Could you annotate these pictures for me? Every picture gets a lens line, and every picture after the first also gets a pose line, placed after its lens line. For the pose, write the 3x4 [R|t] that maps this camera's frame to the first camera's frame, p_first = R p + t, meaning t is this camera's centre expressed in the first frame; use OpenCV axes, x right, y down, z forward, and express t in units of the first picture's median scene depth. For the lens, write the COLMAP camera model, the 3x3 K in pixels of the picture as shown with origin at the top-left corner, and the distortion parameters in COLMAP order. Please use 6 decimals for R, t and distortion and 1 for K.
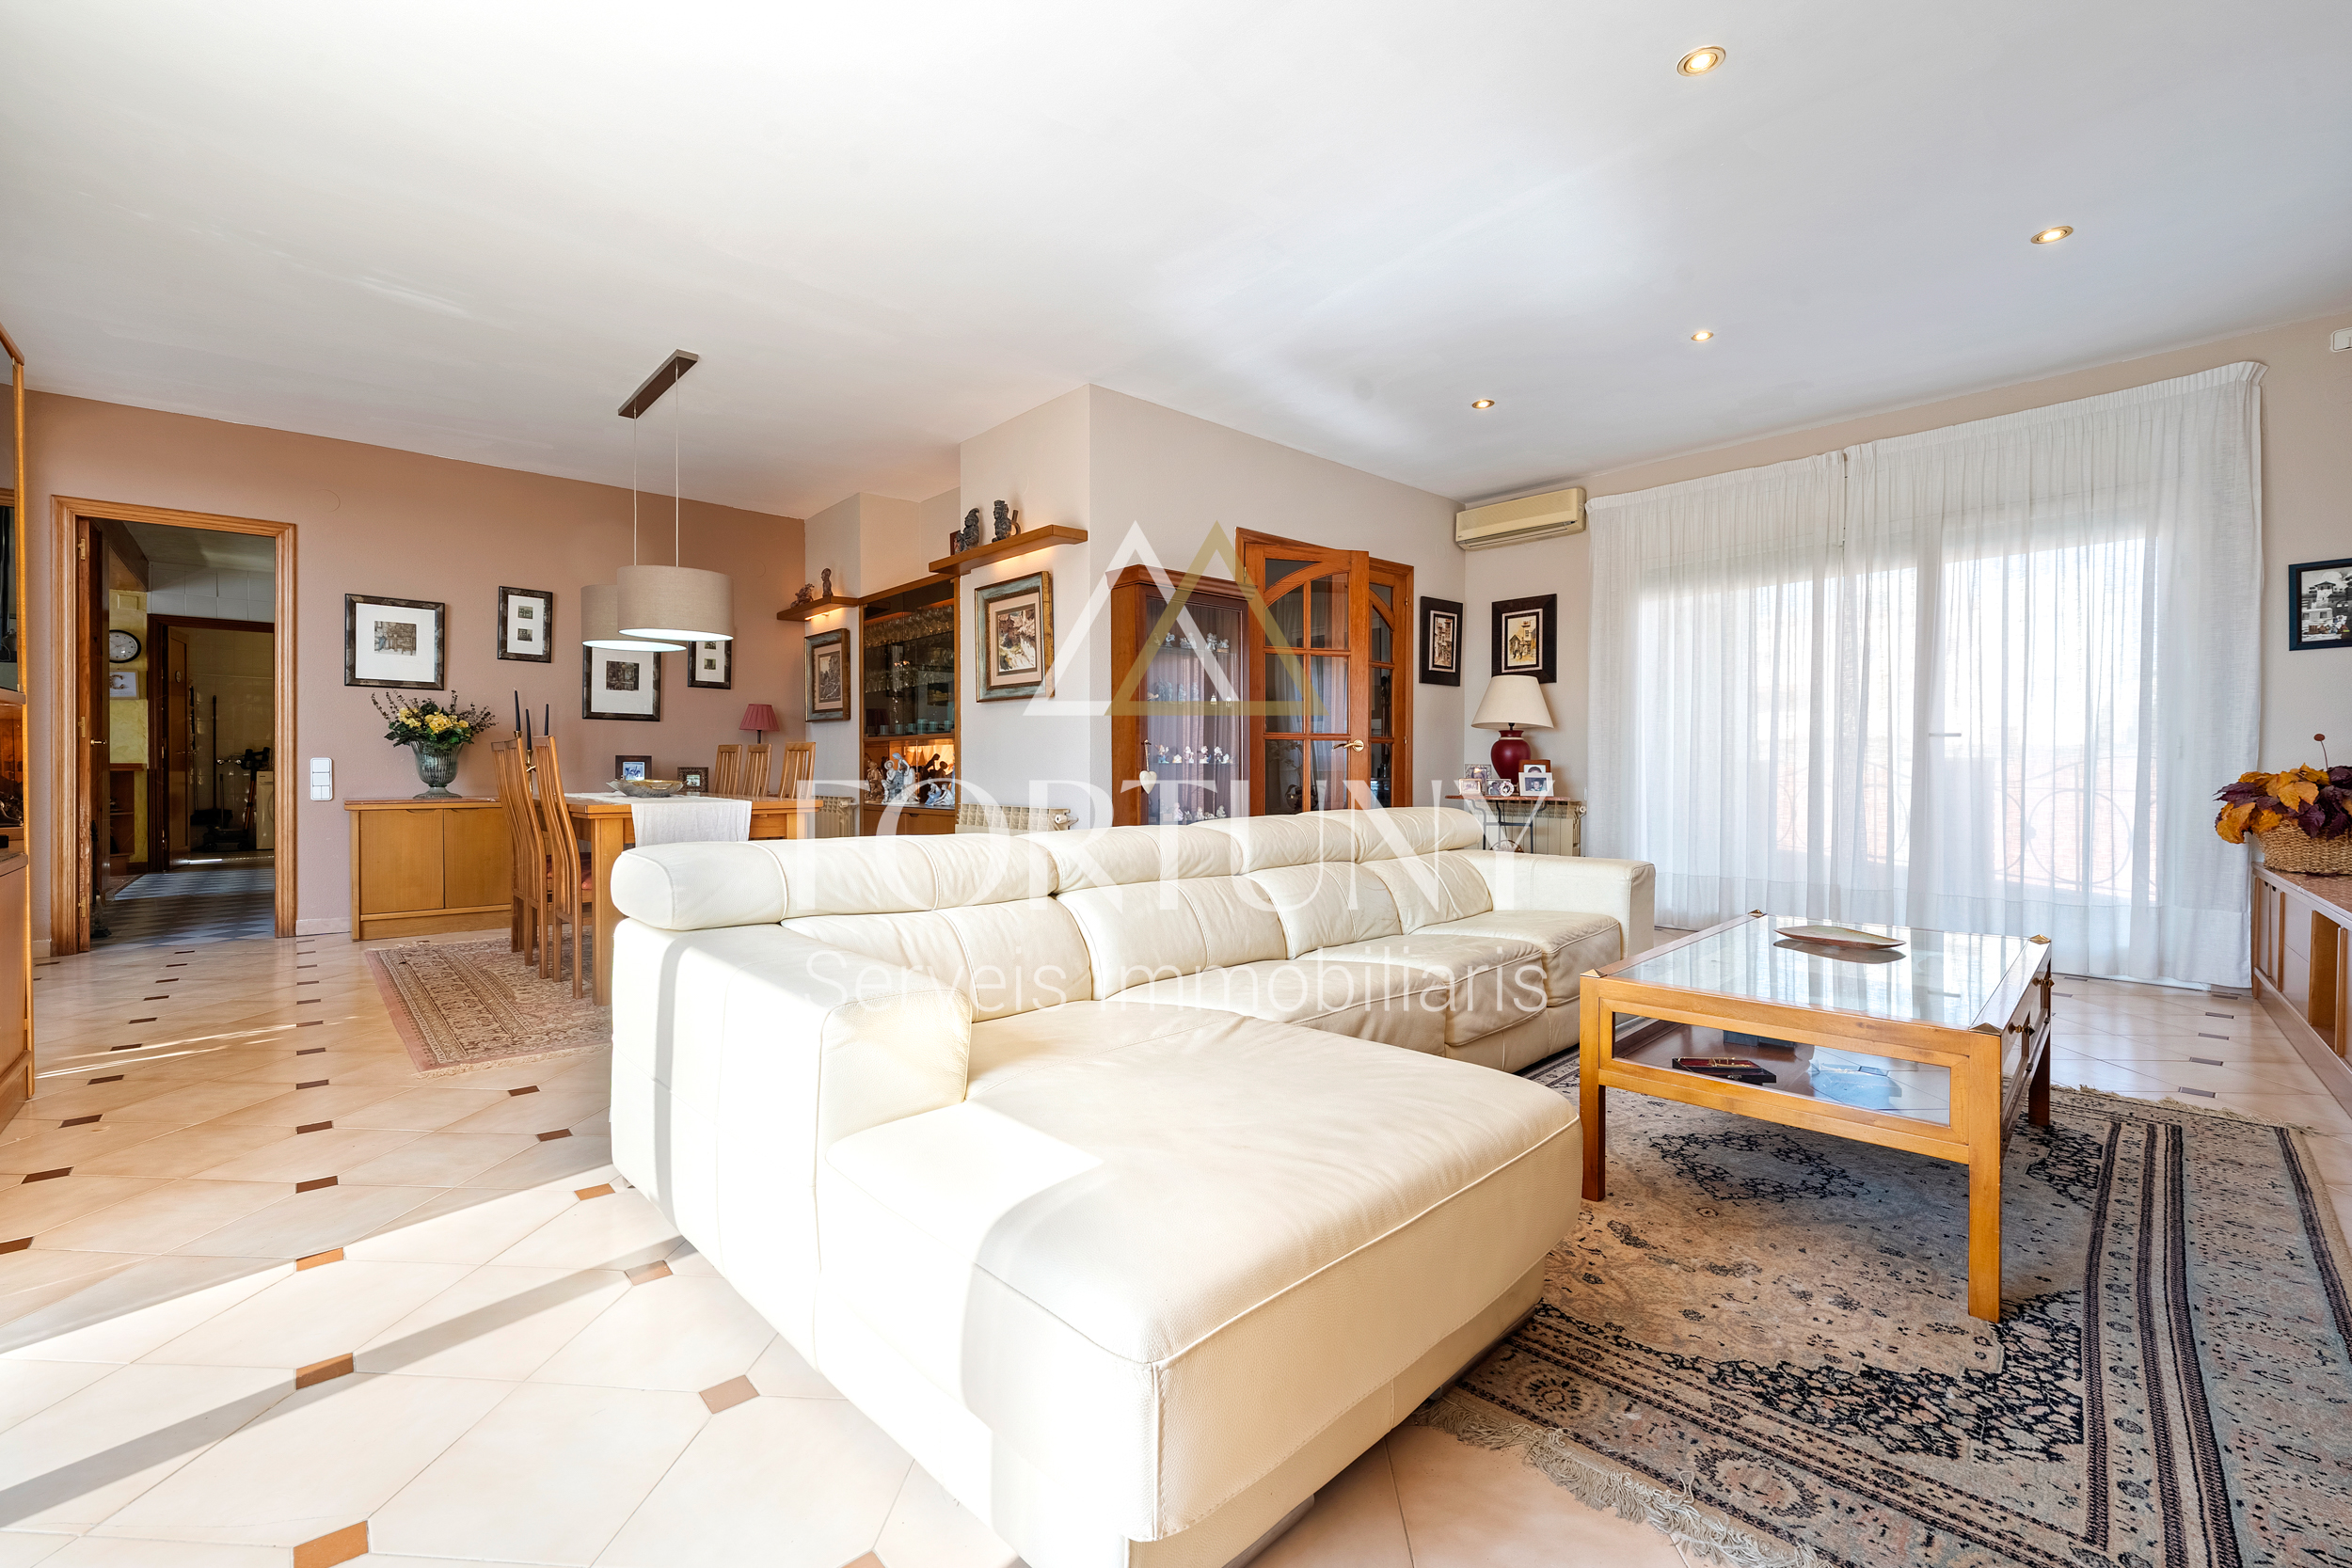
lens RADIAL K [[993.8, 0, 1181.3], [0, 993.8, 786.6], [0, 0, 1]] dist [0.001698, 0.000075]
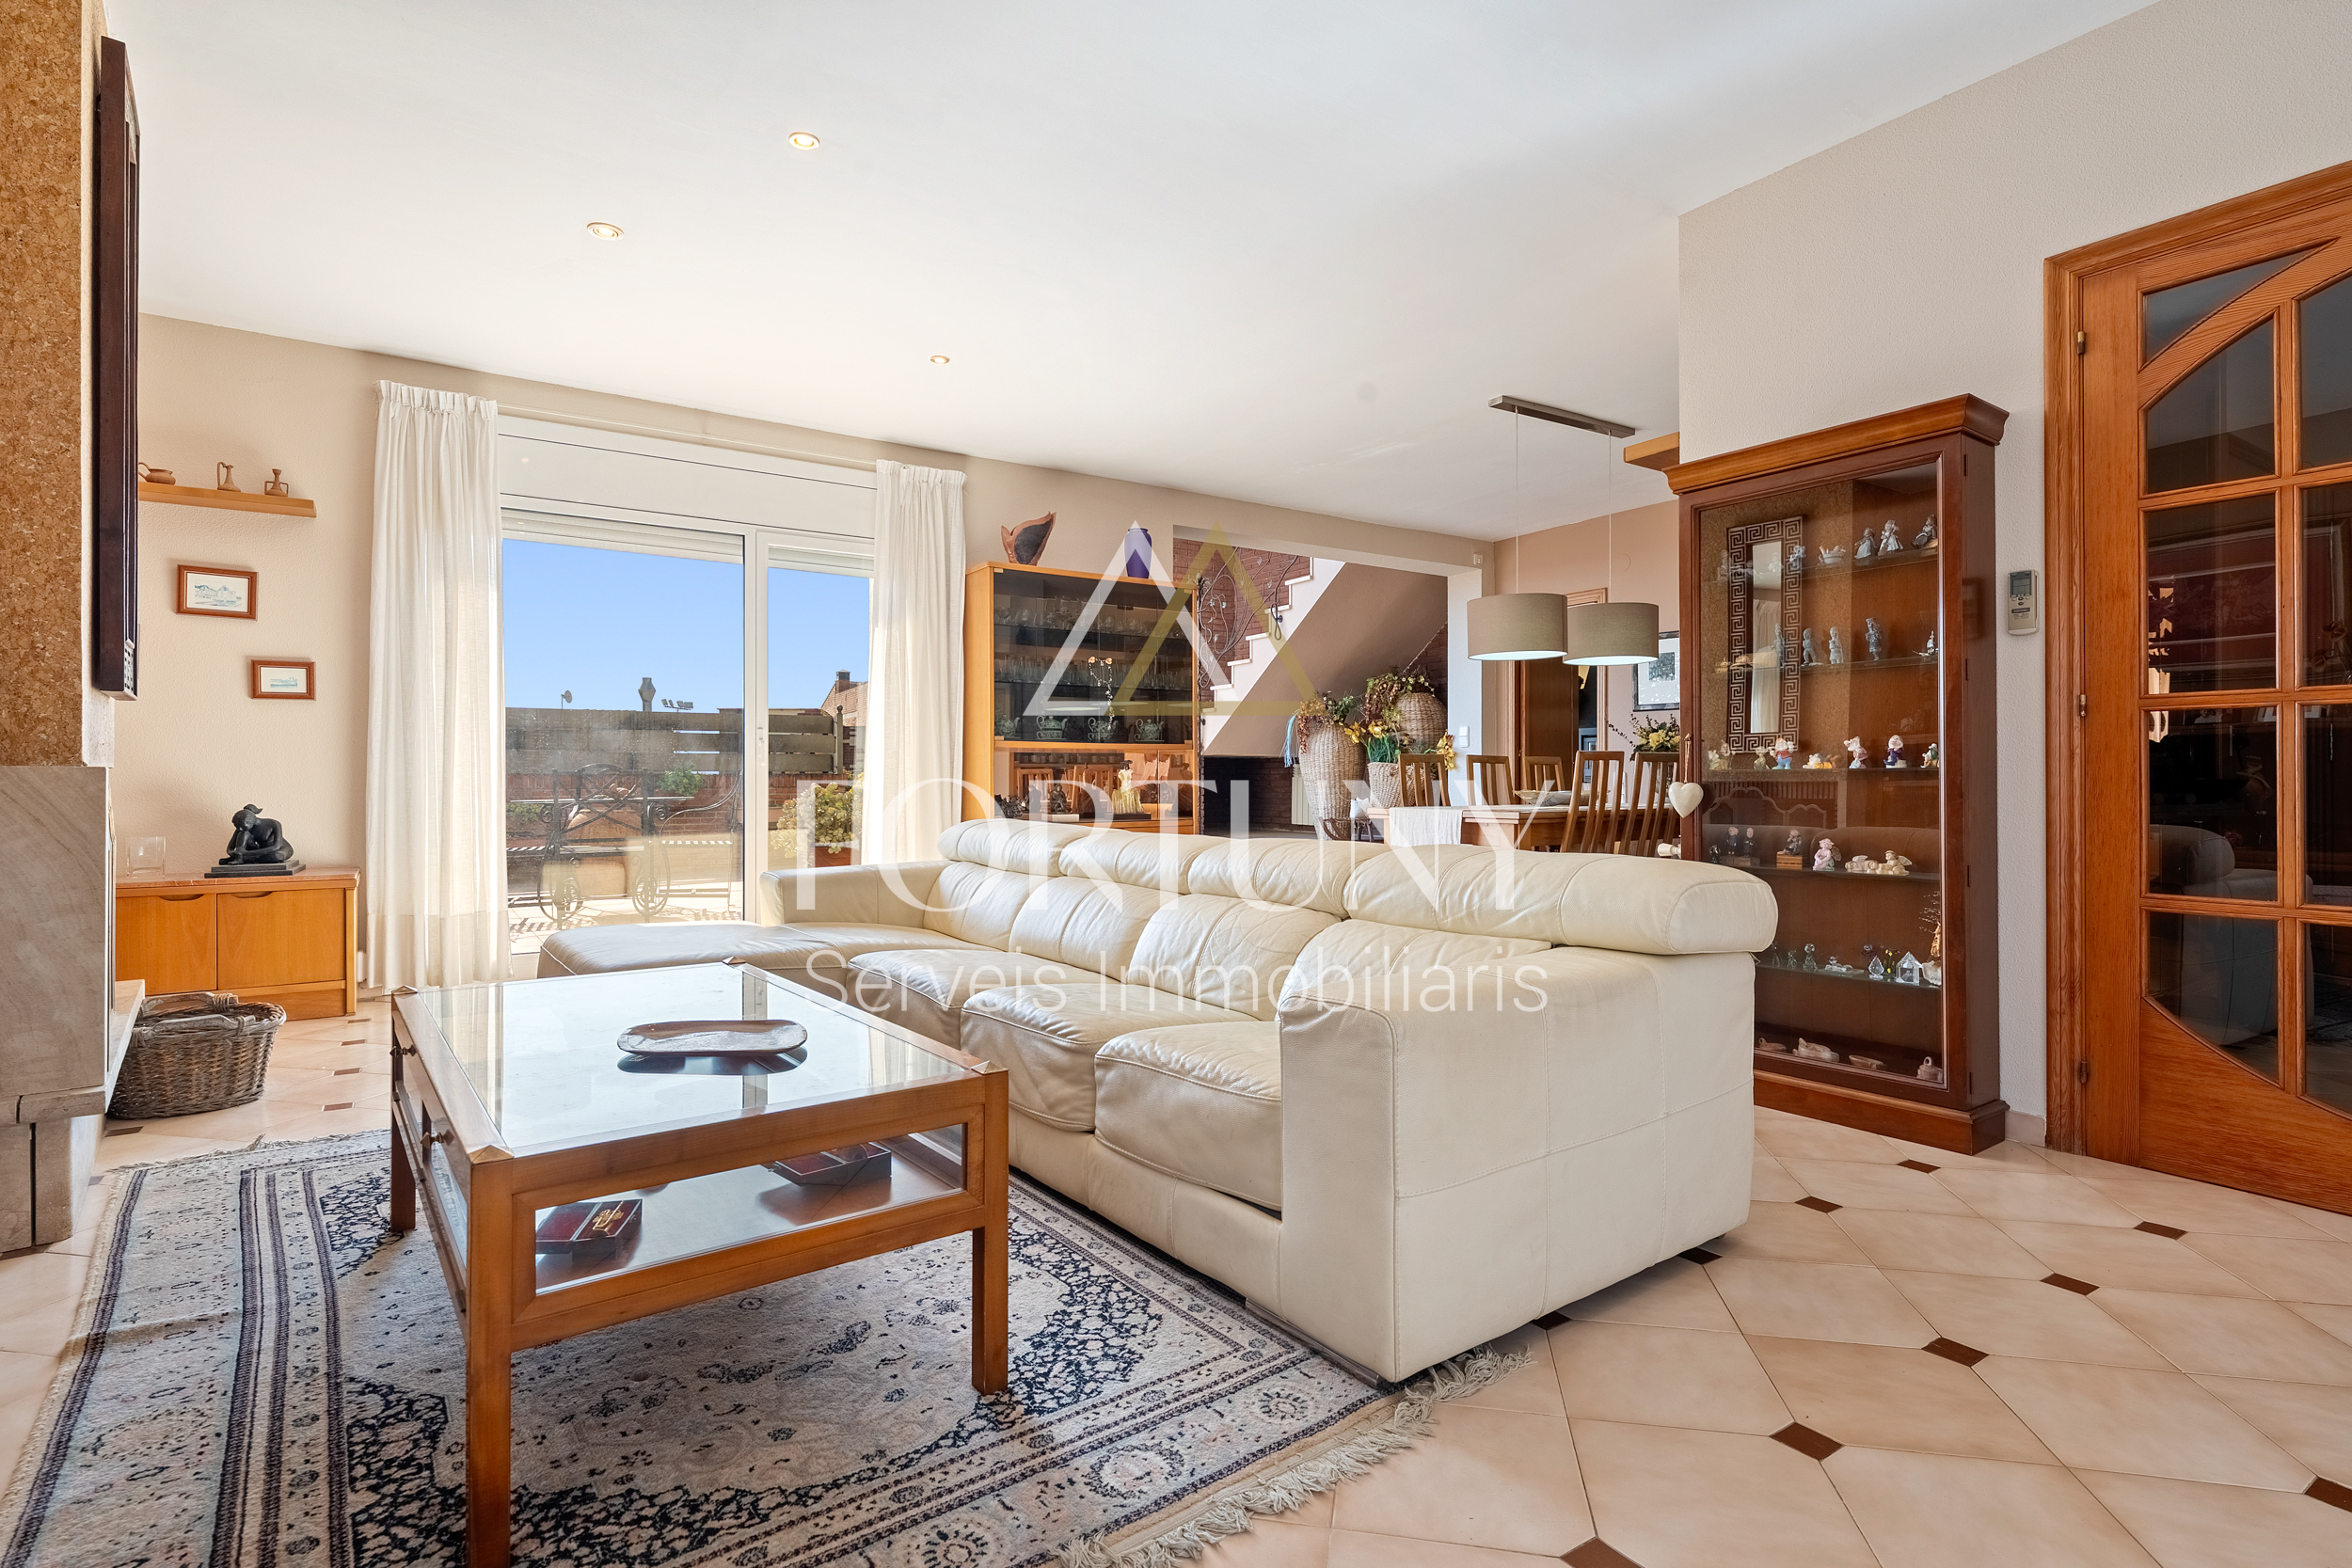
lens RADIAL K [[1112.8, 0, 1185.7], [0, 1112.8, 777.4], [0, 0, 1]] dist [0.004289, -0.000366]
pose [[-0.127191, 0.007468, -0.991850, 1.907957], [-0.007397, 0.999937, 0.008477, -0.044129], [0.991851, 0.008414, -0.127128, 1.984116]]
